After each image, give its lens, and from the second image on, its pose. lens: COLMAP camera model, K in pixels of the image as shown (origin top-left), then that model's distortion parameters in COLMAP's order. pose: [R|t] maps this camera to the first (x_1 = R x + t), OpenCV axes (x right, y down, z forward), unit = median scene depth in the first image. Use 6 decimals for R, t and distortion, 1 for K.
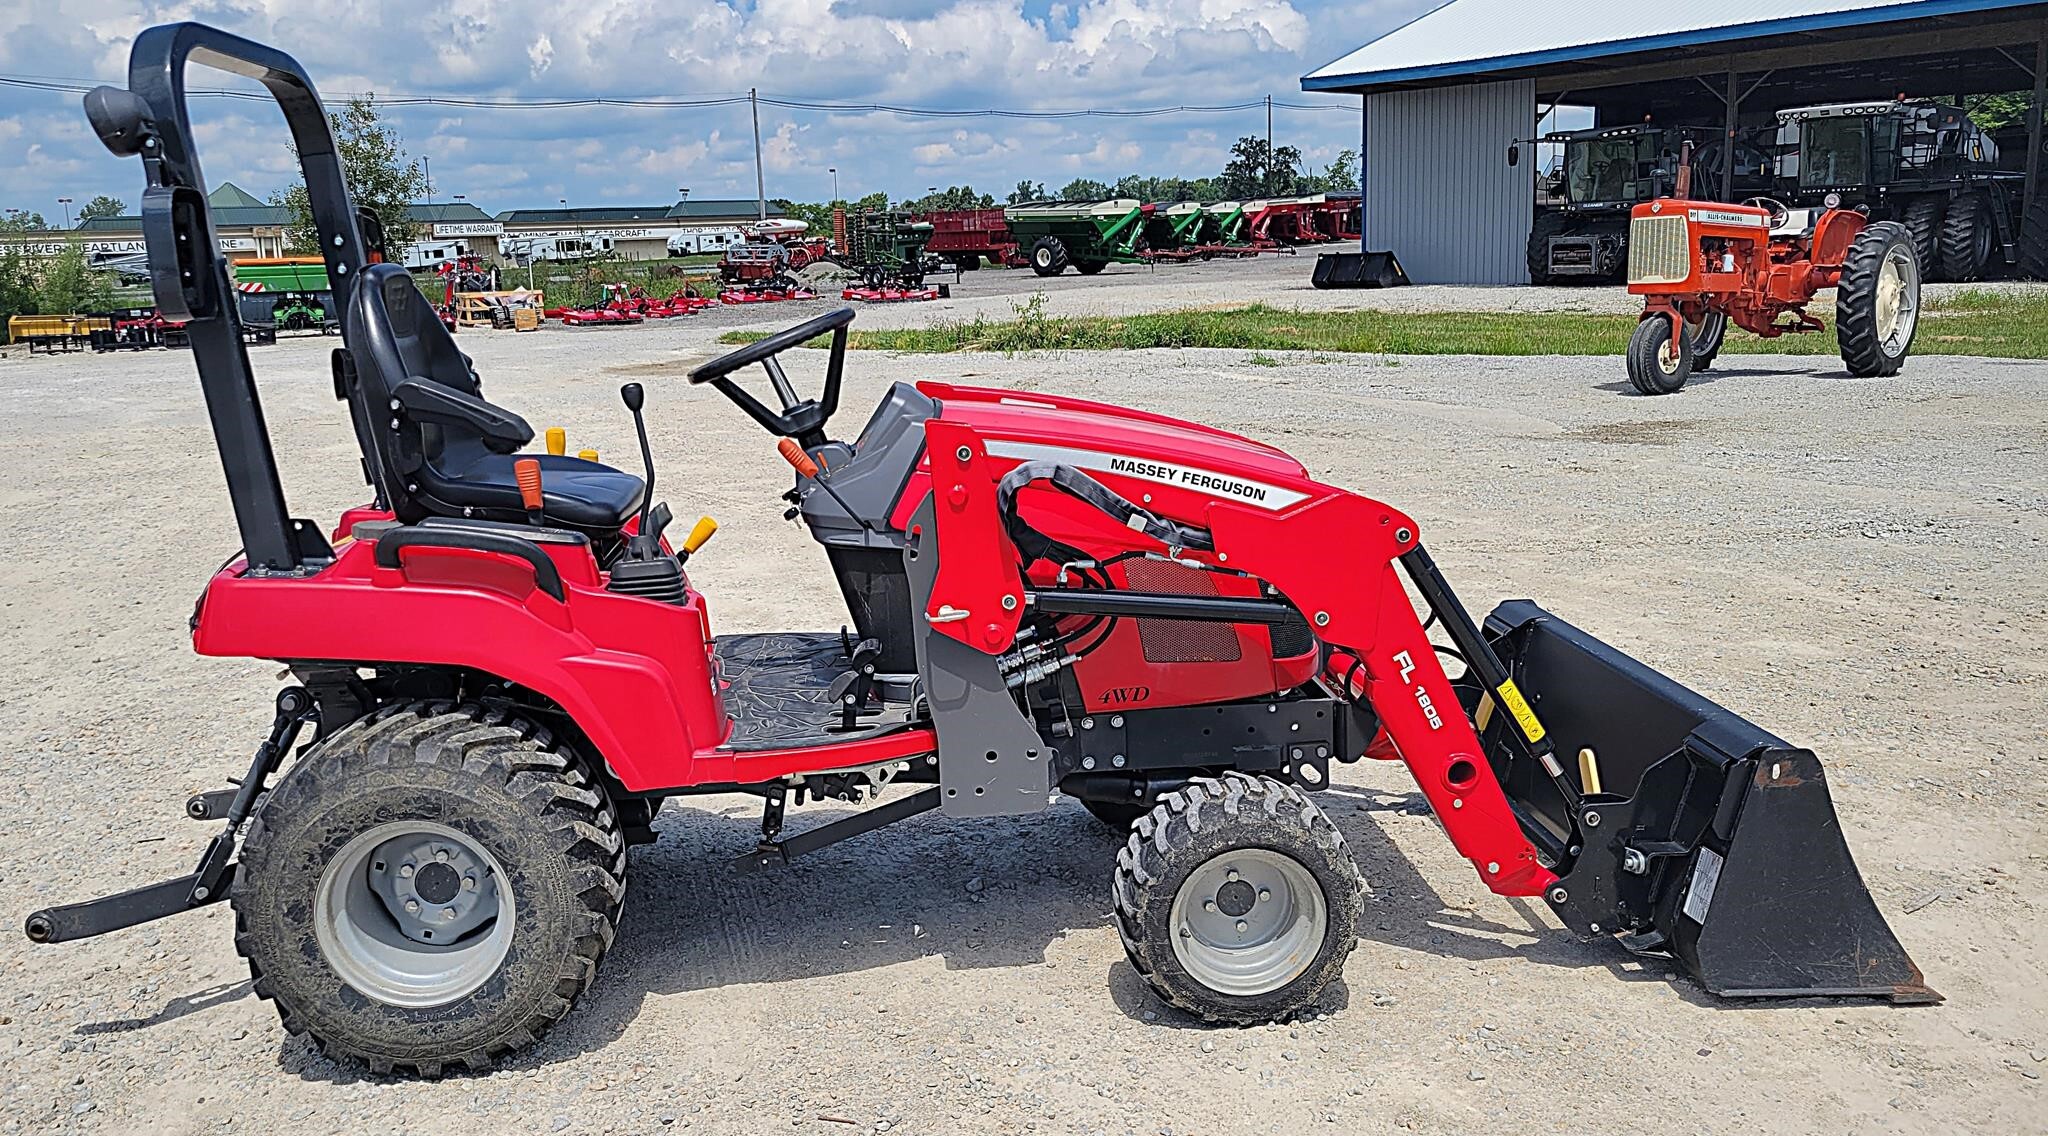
lens RADIAL K [[1586.4, 0, 977.1], [0, 1586.4, 541.3], [0, 0, 1]] dist [0.045357, -0.020244]
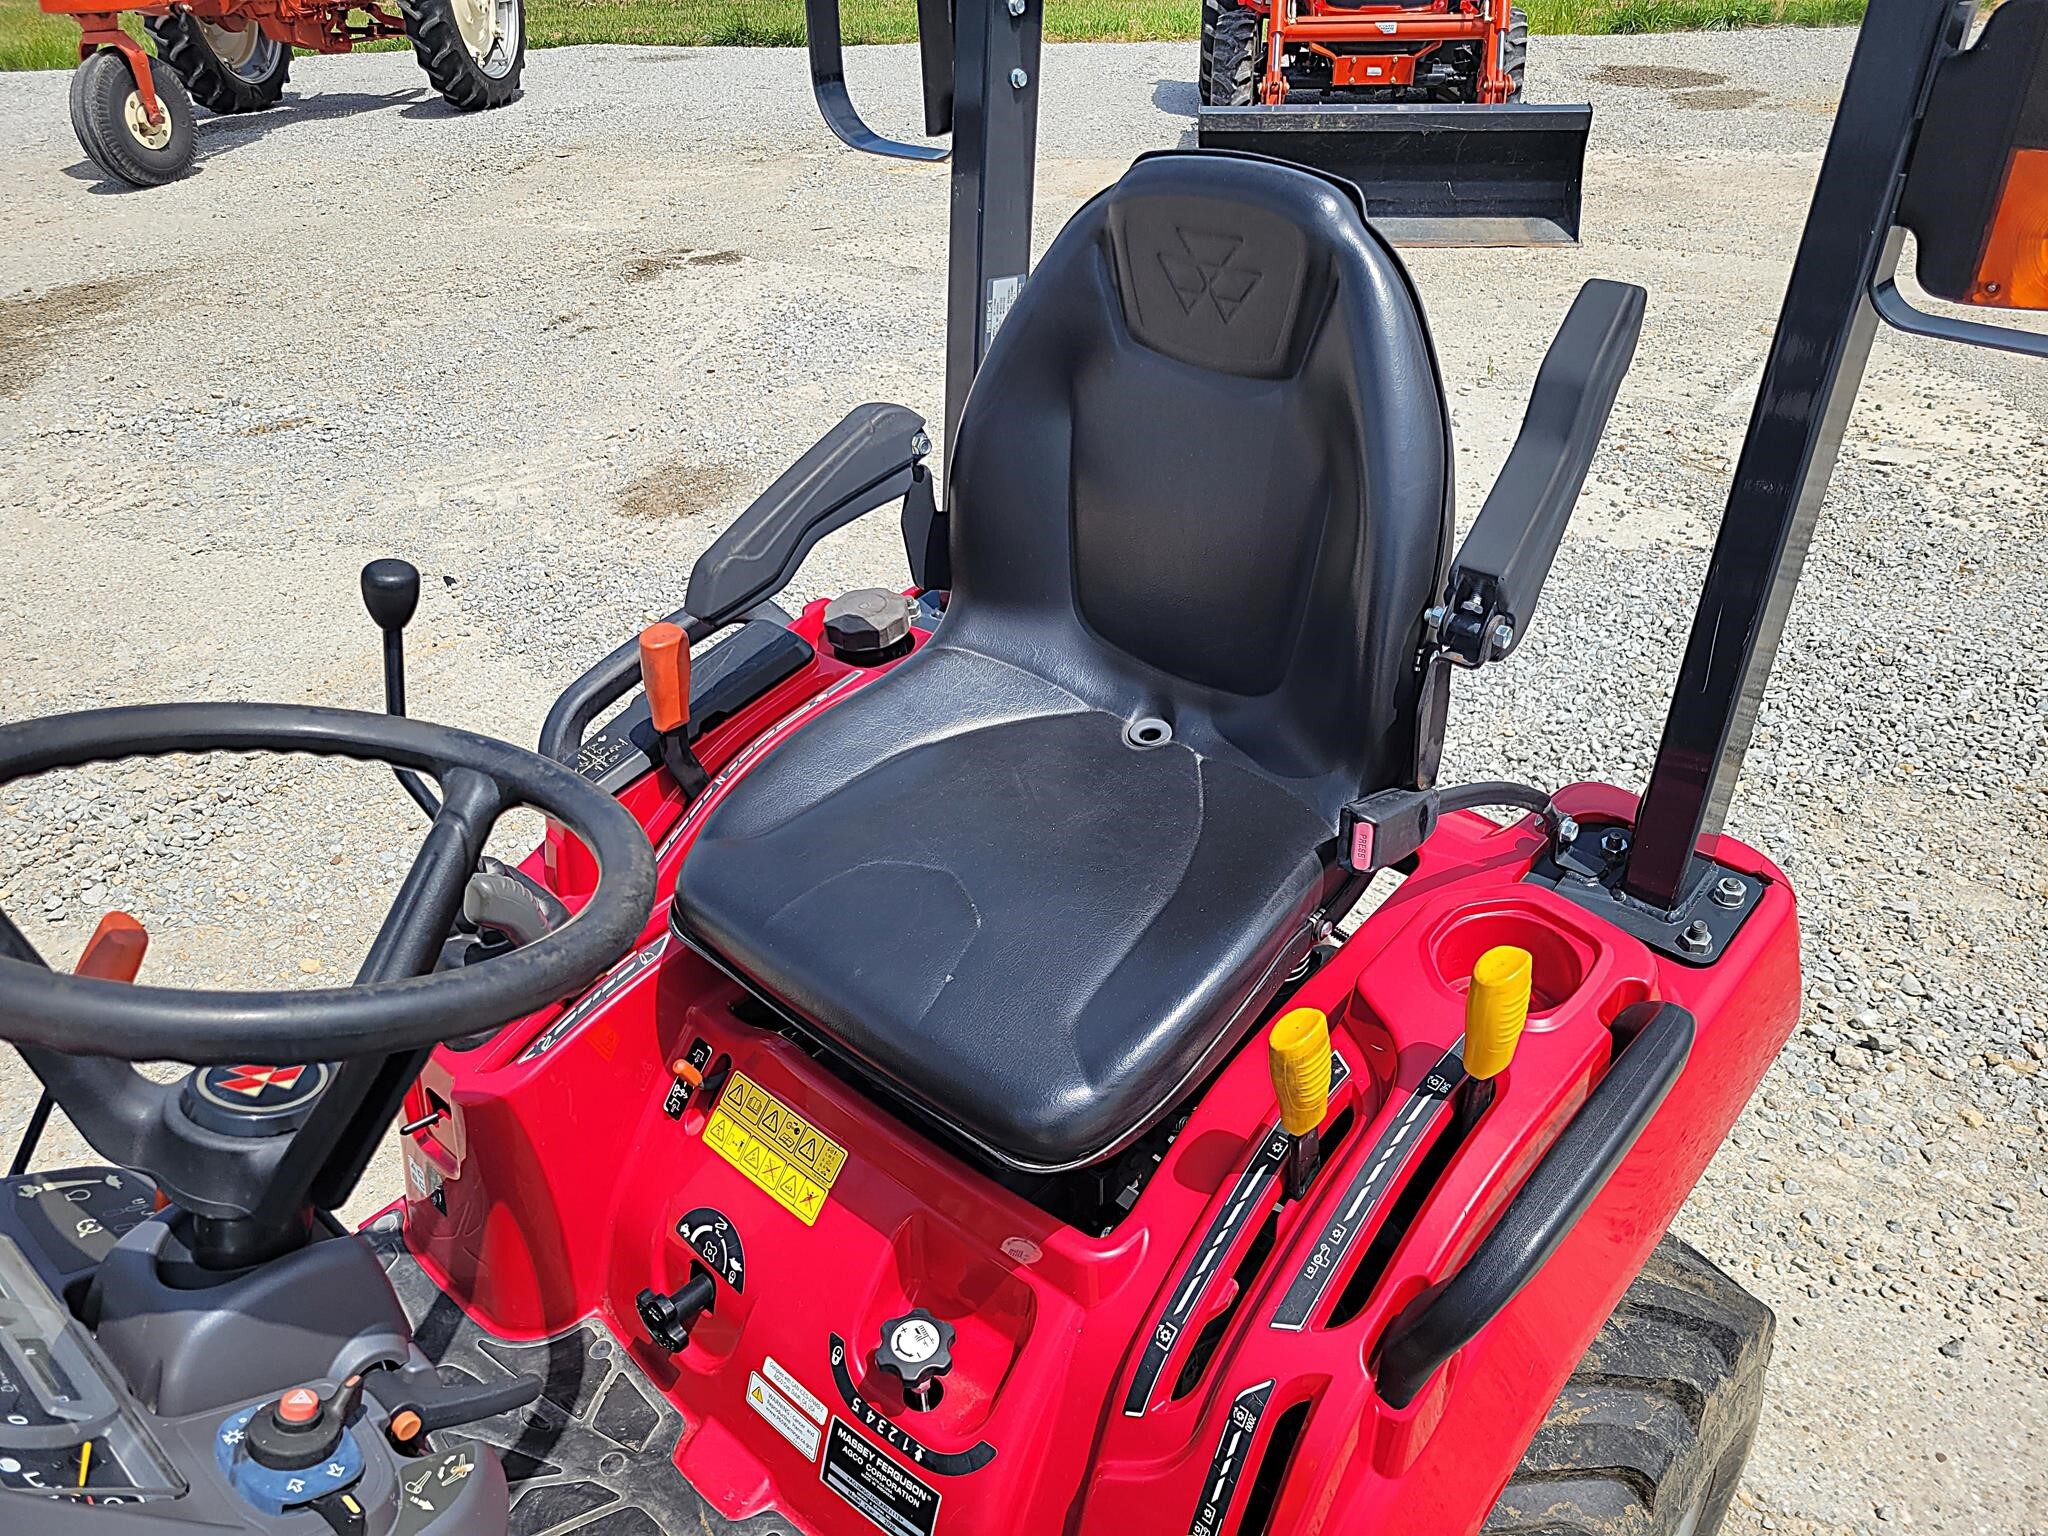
lens RADIAL K [[1532.3, 0, 1017.5], [0, 1532.3, 760.7], [0, 0, 1]] dist [0.055927, -0.042311]
pose [[0.759592, -0.339368, 0.554842, 0.109152], [0.123809, 0.912926, 0.388893, -0.033303], [-0.638507, -0.226706, 0.735468, 0.112543]]
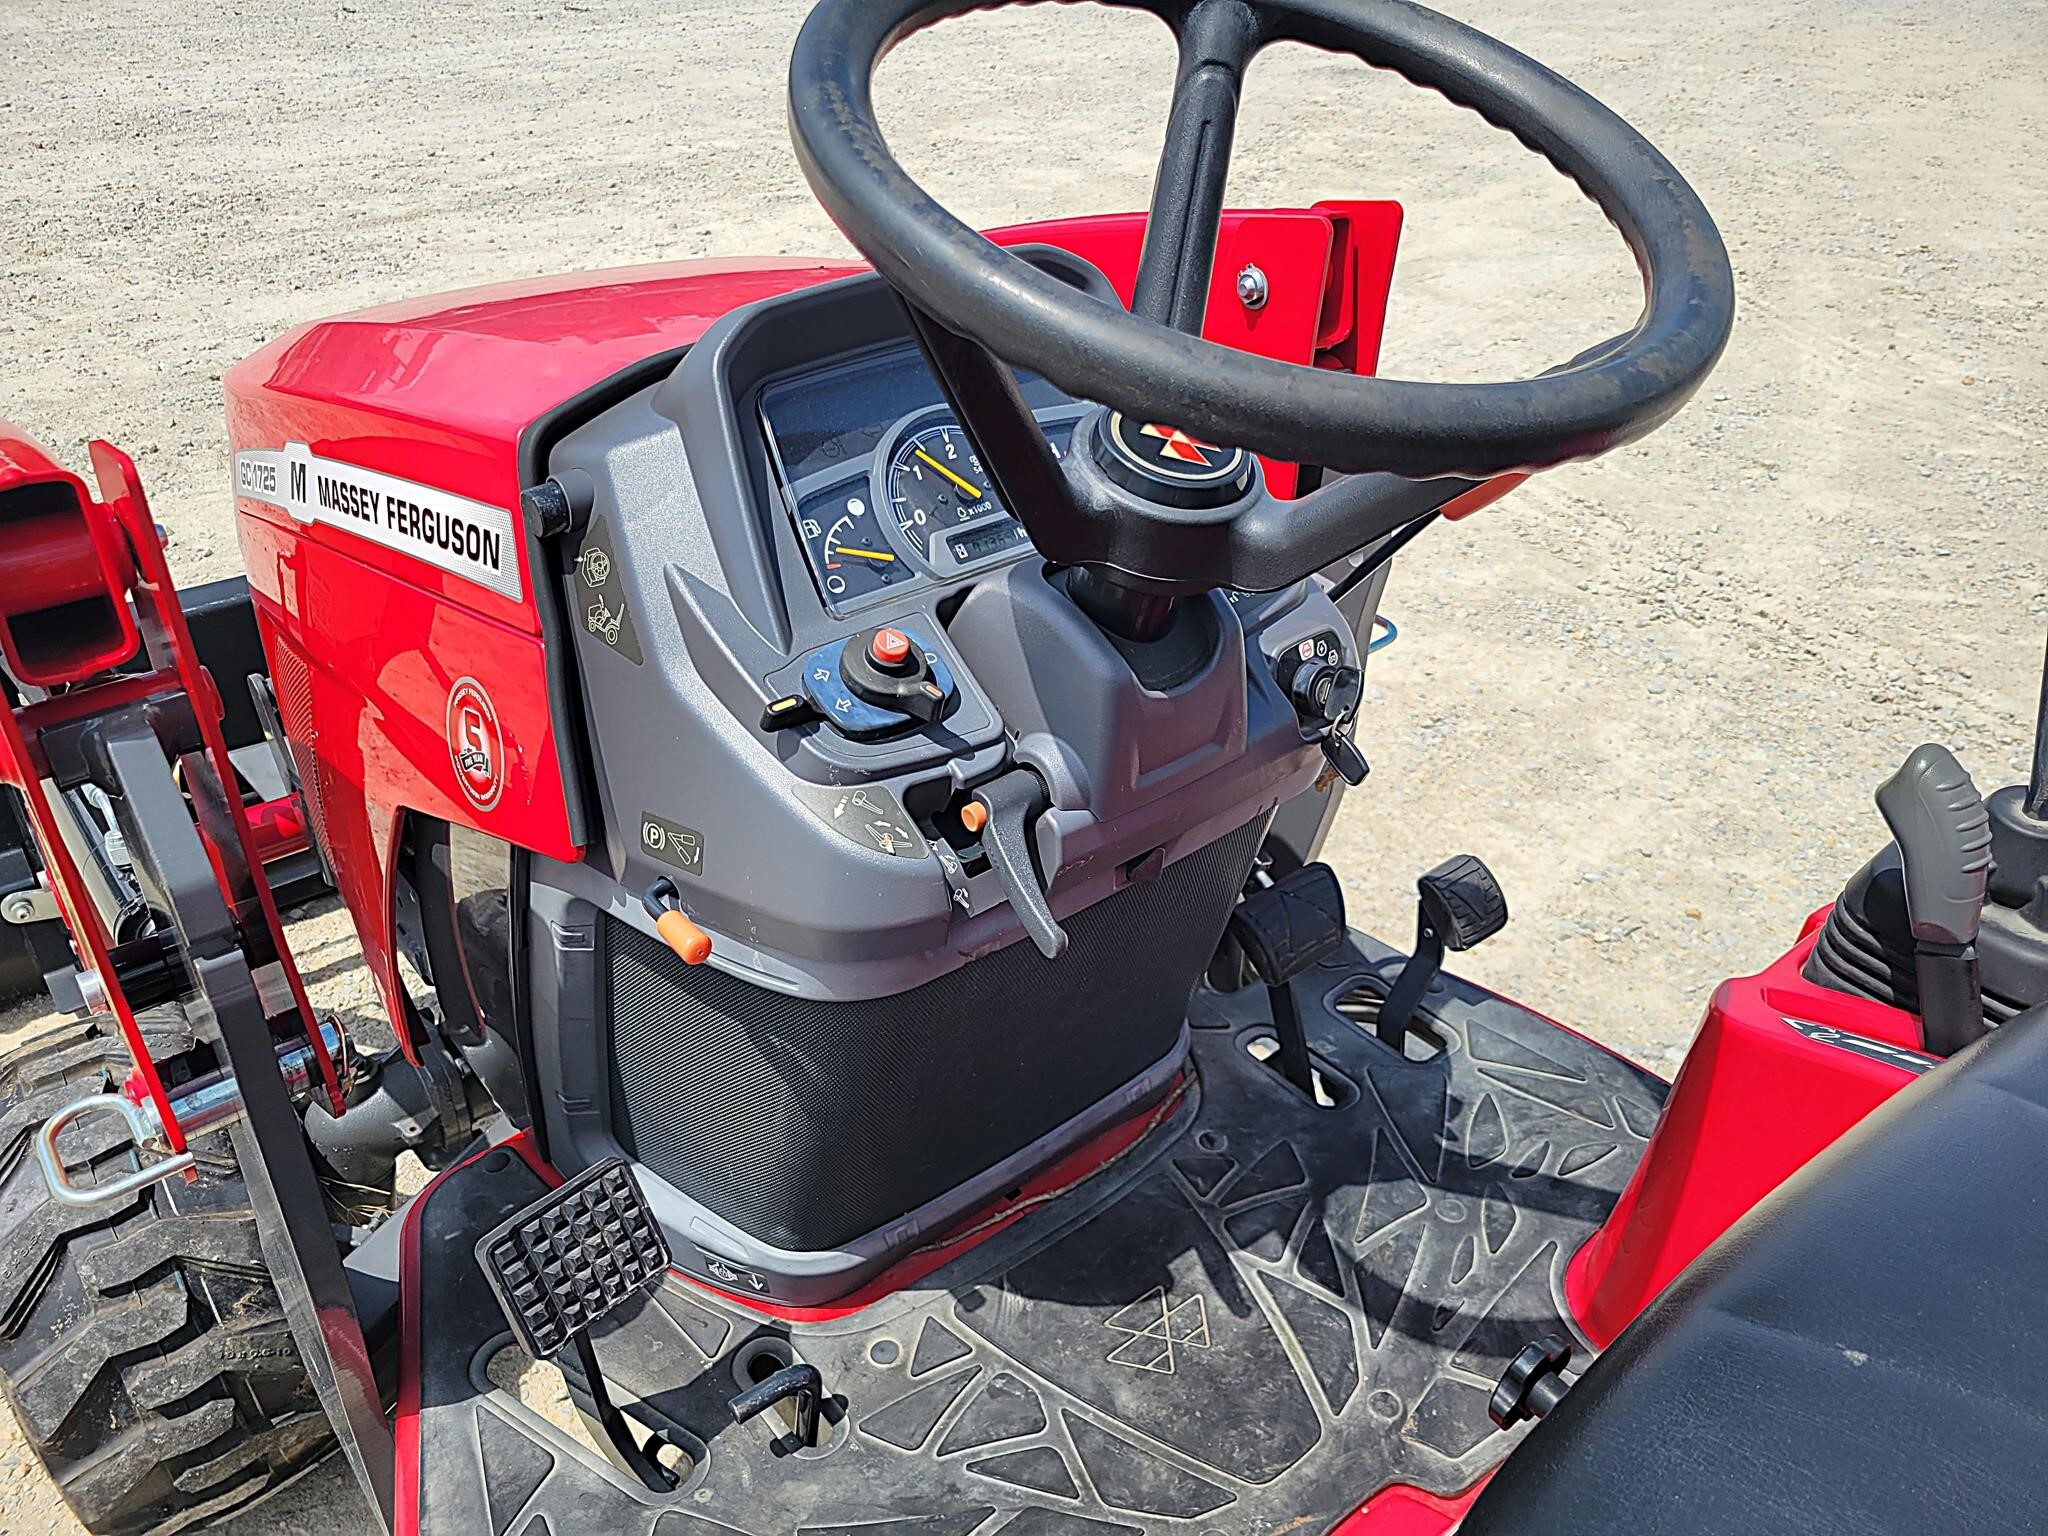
lens RADIAL K [[1532.3, 0, 1026.7], [0, 1532.3, 765.1], [0, 0, 1]] dist [0.055927, -0.042311]
pose [[0.516202, 0.479862, -0.709414, 0.126308], [-0.176642, 0.870144, 0.460051, -0.026690], [0.838053, -0.112167, 0.533934, 0.122674]]
